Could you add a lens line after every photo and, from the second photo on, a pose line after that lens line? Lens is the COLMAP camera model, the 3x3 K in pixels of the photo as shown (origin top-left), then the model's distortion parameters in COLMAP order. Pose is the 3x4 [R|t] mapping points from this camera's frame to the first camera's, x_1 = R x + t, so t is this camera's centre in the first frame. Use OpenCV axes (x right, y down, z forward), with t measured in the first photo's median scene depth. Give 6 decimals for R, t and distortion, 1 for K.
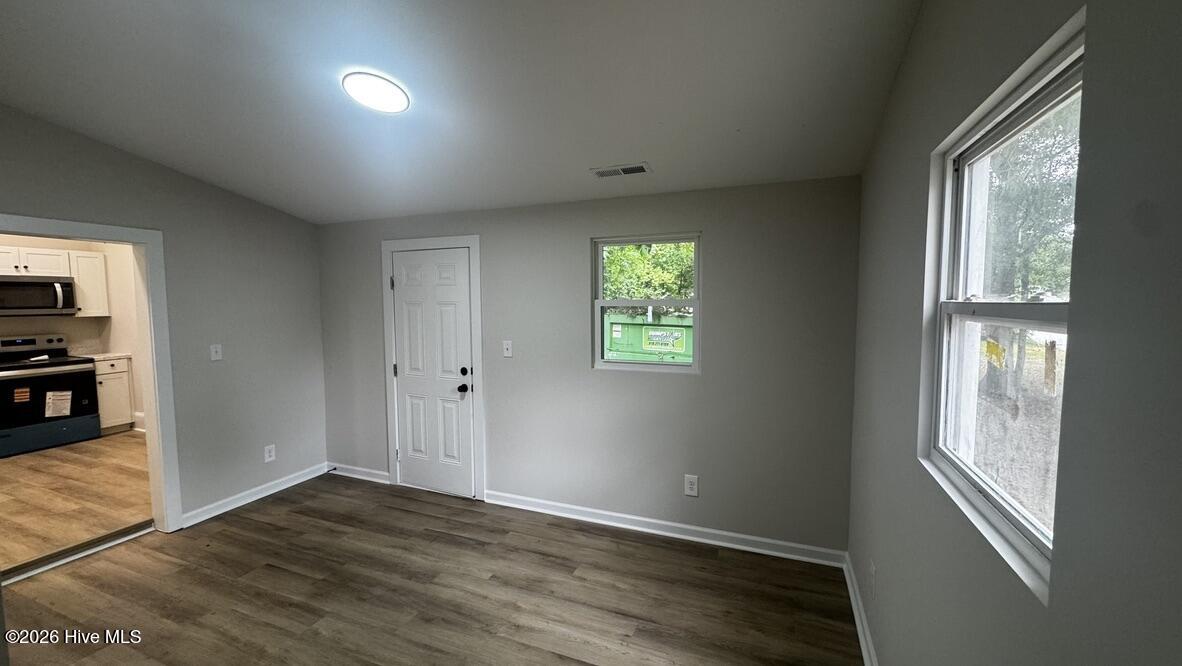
lens RADIAL K [[471.3, 0, 591.5], [0, 471.3, 333.4], [0, 0, 1]] dist [-0.002311, 0.000678]
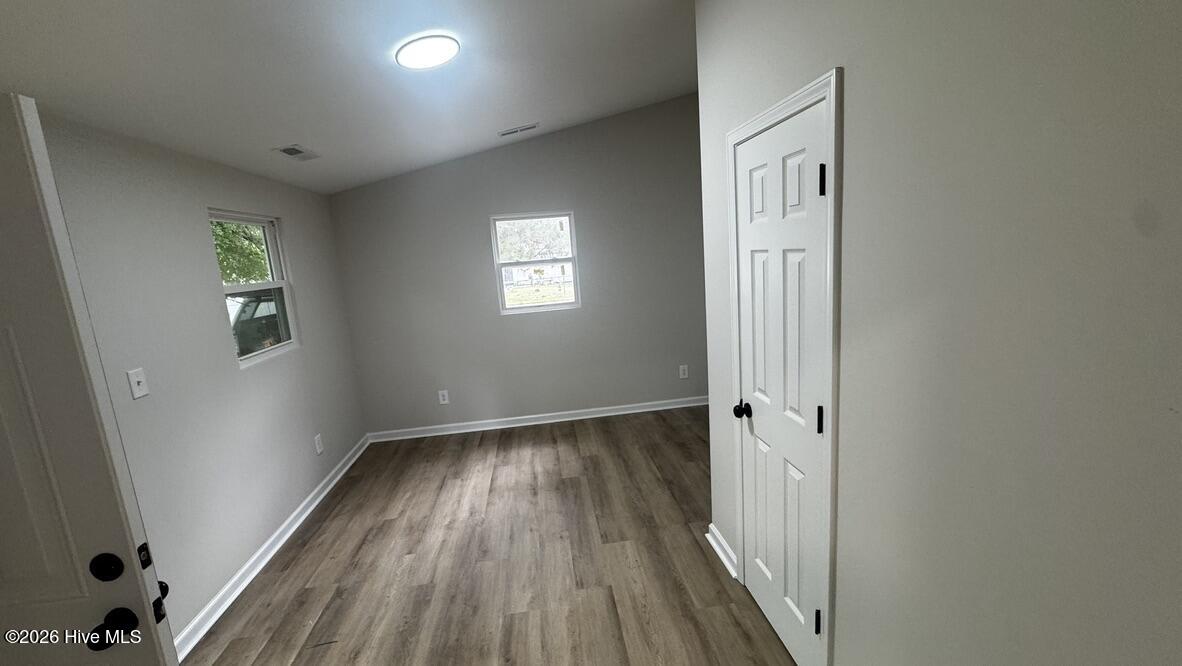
lens RADIAL K [[471.3, 0, 593.2], [0, 471.3, 332.5], [0, 0, 1]] dist [-0.002311, 0.000678]
pose [[-0.485699, -0.105844, 0.867694, -1.033921], [0.142309, 0.969825, 0.197961, -0.065858], [-0.862464, 0.219630, -0.455980, 0.868392]]
